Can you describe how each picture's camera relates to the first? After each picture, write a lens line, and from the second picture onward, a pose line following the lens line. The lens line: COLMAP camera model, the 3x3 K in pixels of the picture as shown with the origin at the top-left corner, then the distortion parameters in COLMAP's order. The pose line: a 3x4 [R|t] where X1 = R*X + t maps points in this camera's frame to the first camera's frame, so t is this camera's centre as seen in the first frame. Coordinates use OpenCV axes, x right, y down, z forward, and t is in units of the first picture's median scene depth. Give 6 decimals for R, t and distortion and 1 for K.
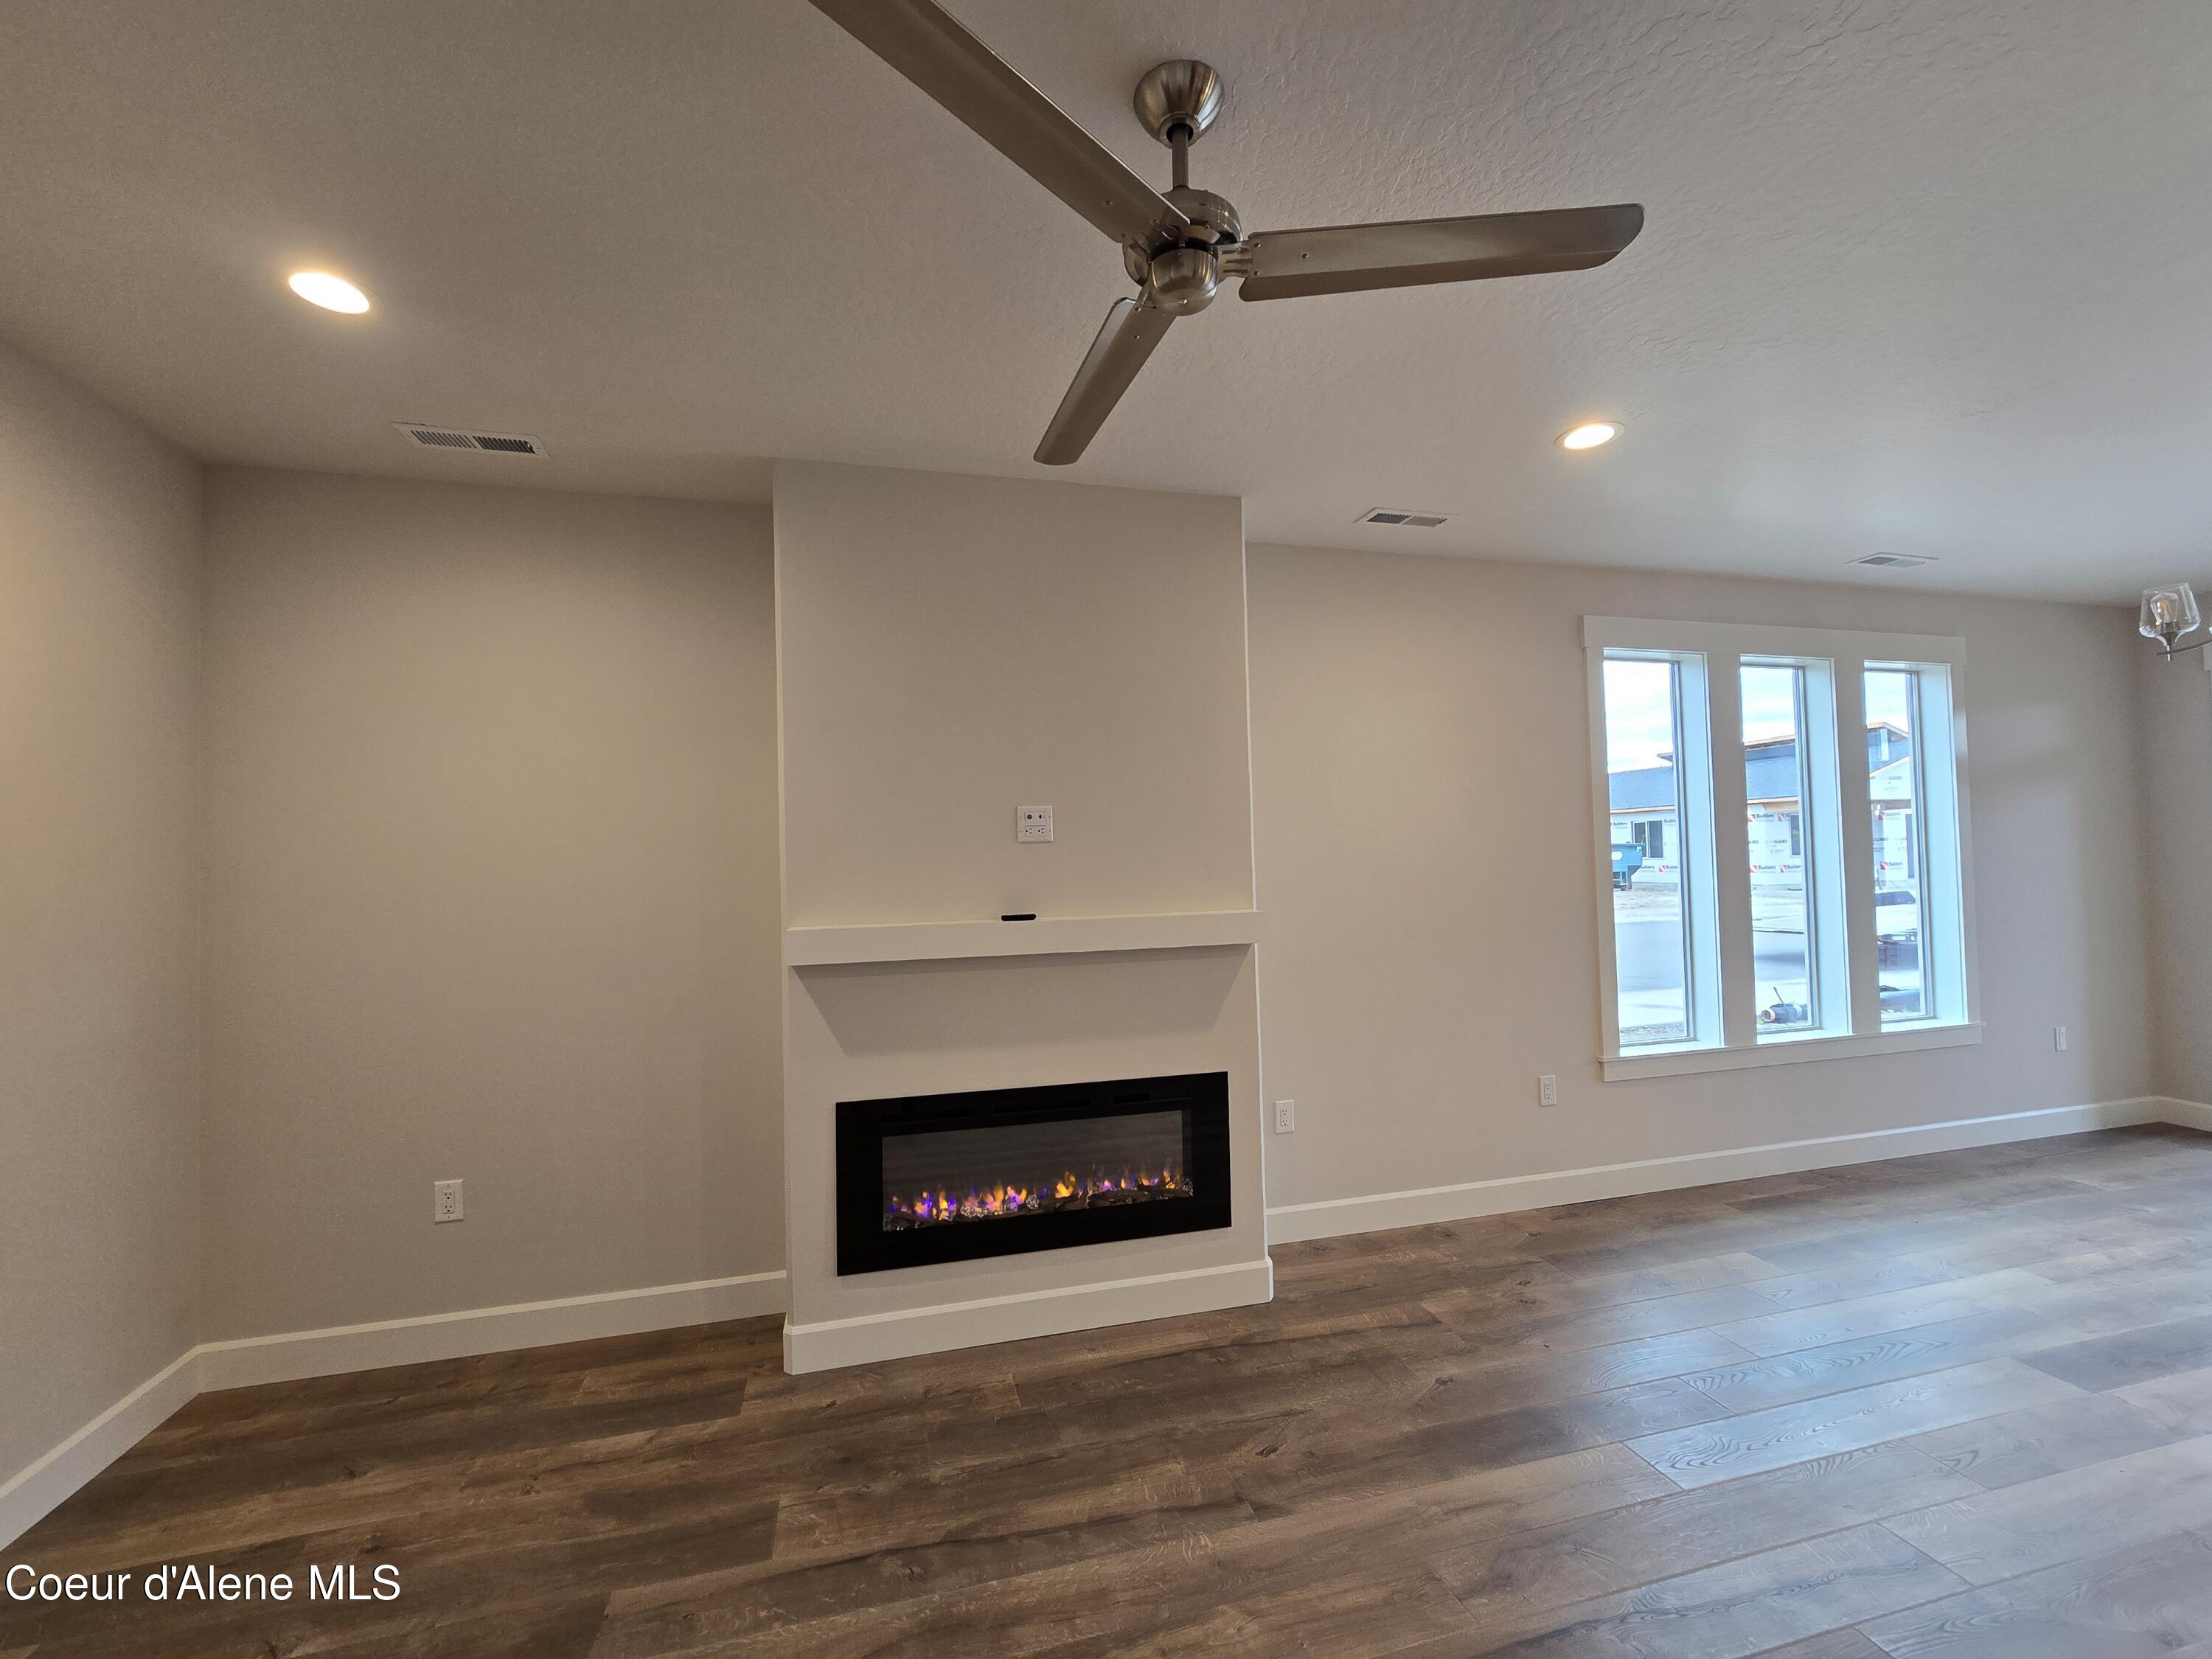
lens RADIAL K [[901.7, 0, 1097.2], [0, 901.7, 838.6], [0, 0, 1]] dist [-0.005680, 0.002533]
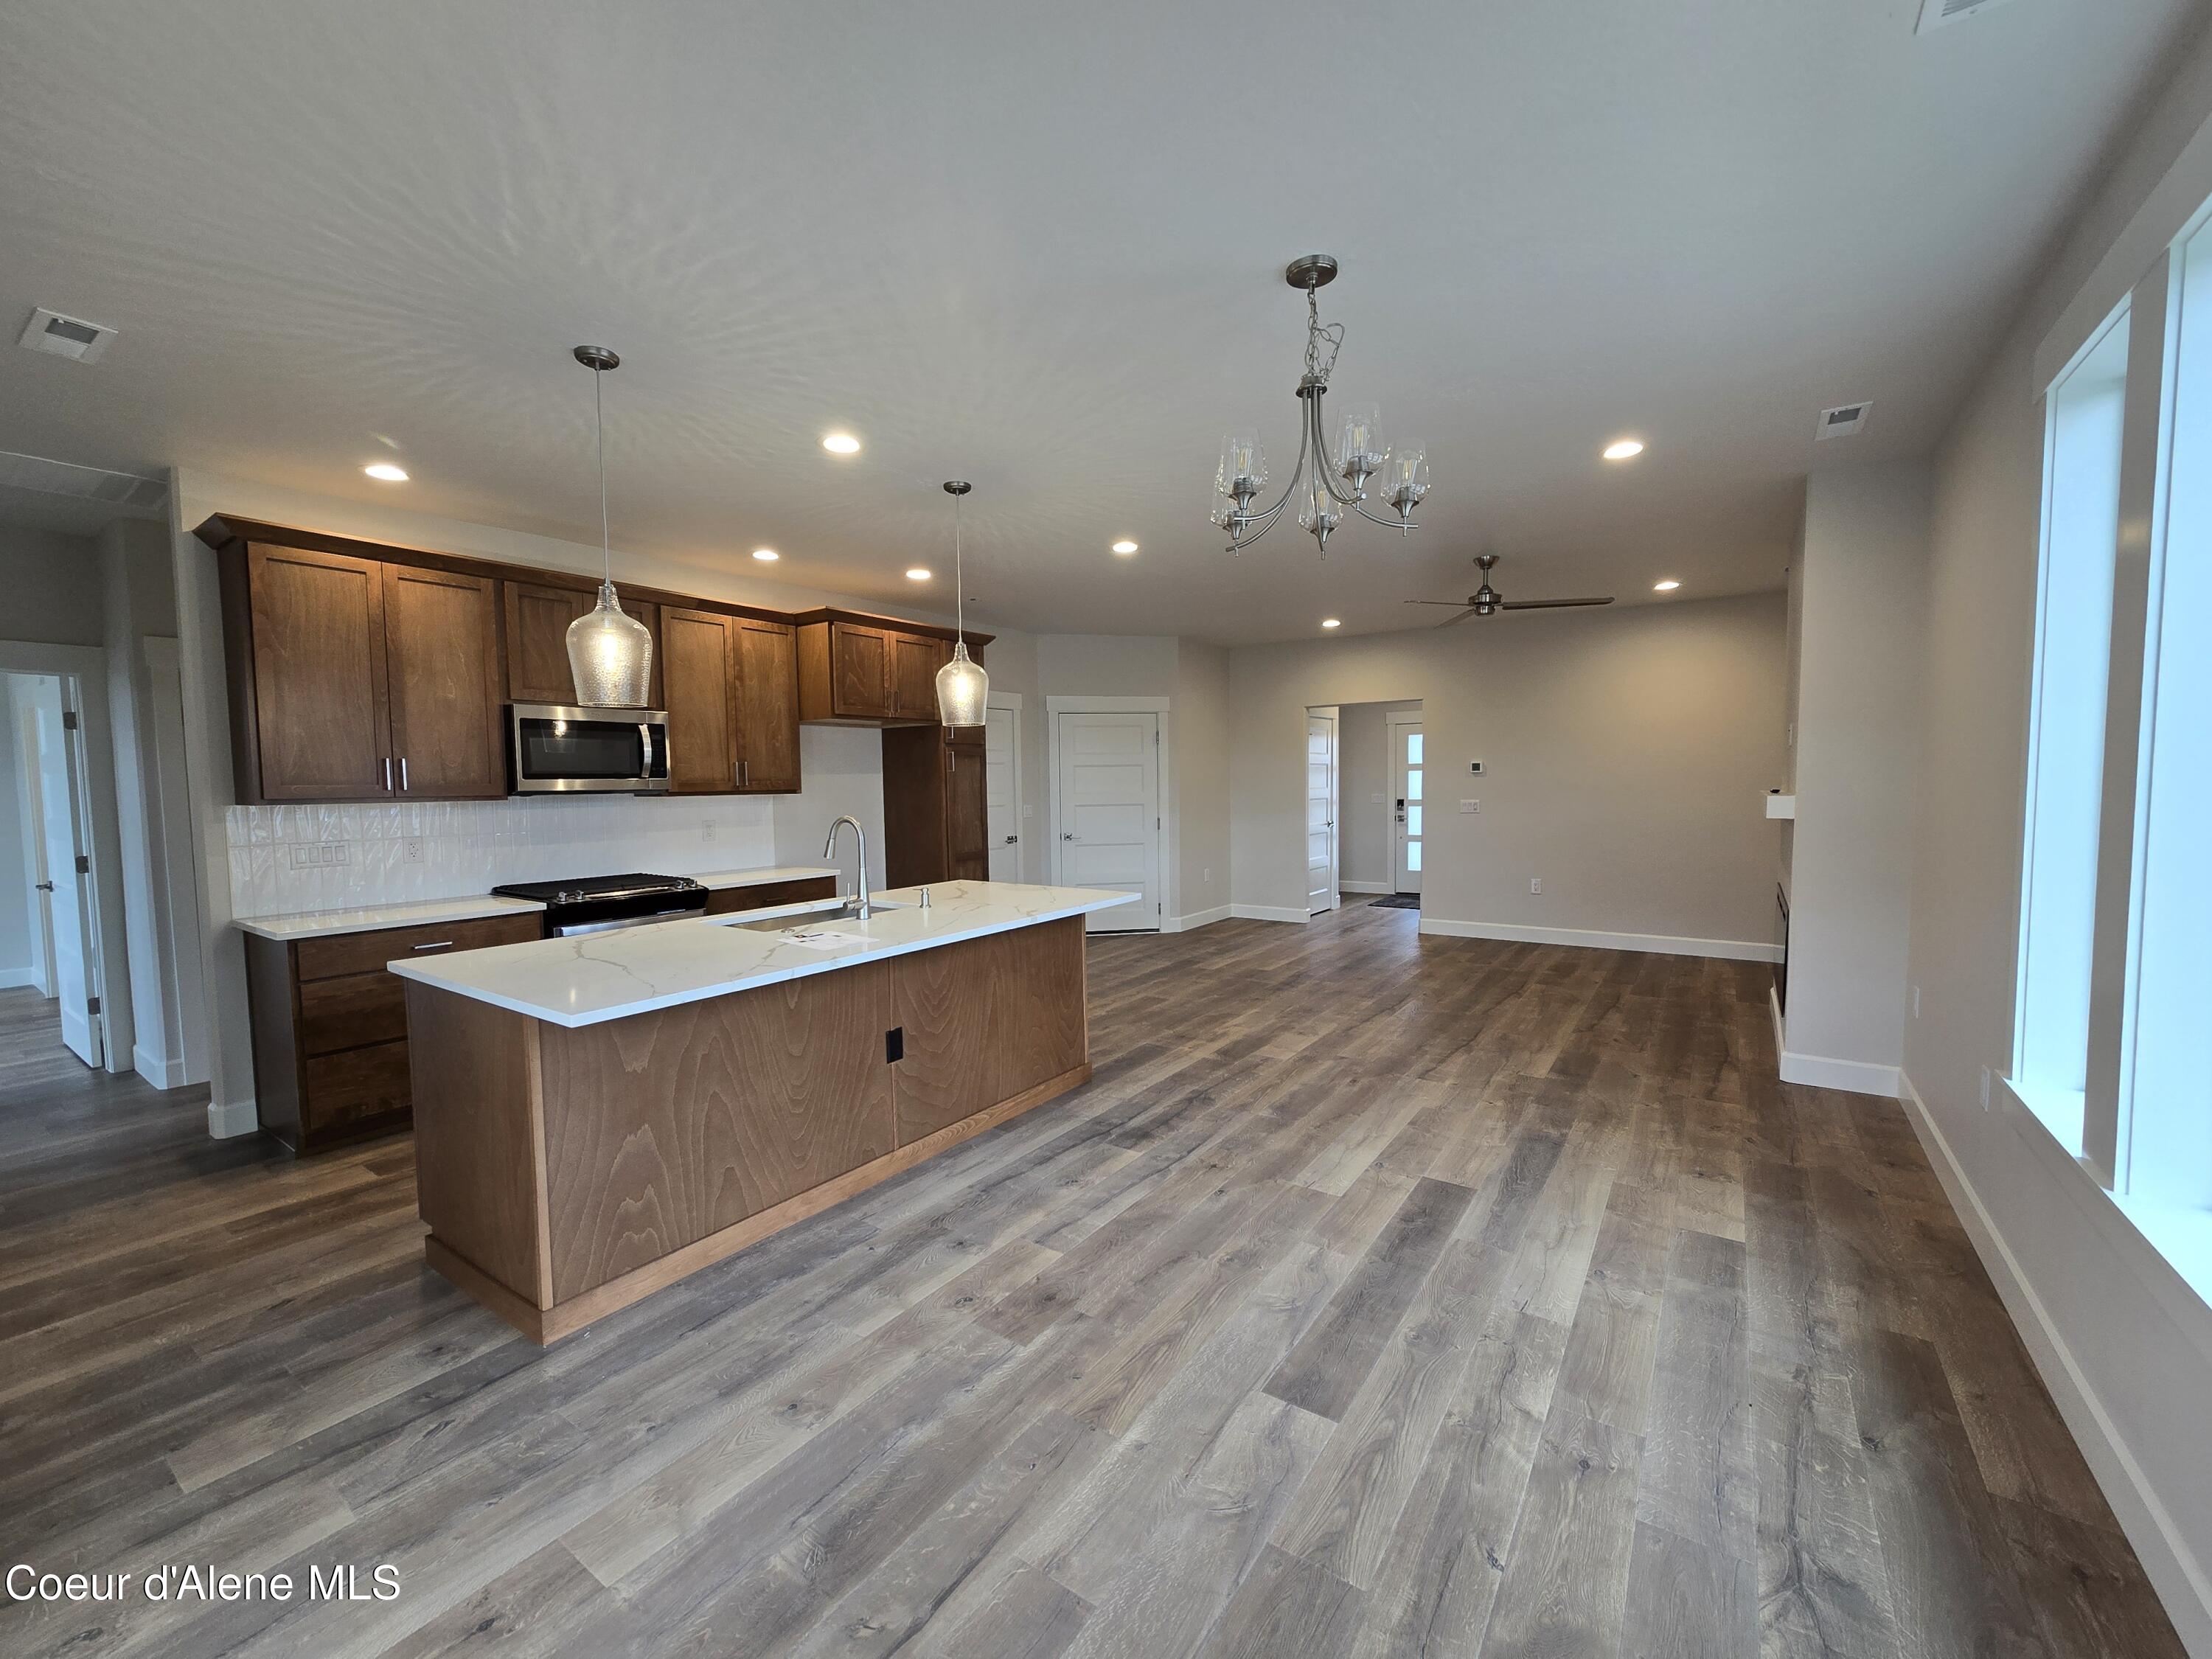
lens RADIAL K [[901.7, 0, 1103.1], [0, 901.7, 837.8], [0, 0, 1]] dist [-0.005680, 0.002533]
pose [[-0.756498, 0.075477, -0.649626, 1.928992], [0.050486, 0.997094, 0.057057, 0.015241], [0.652044, 0.010367, -0.758110, 1.427603]]
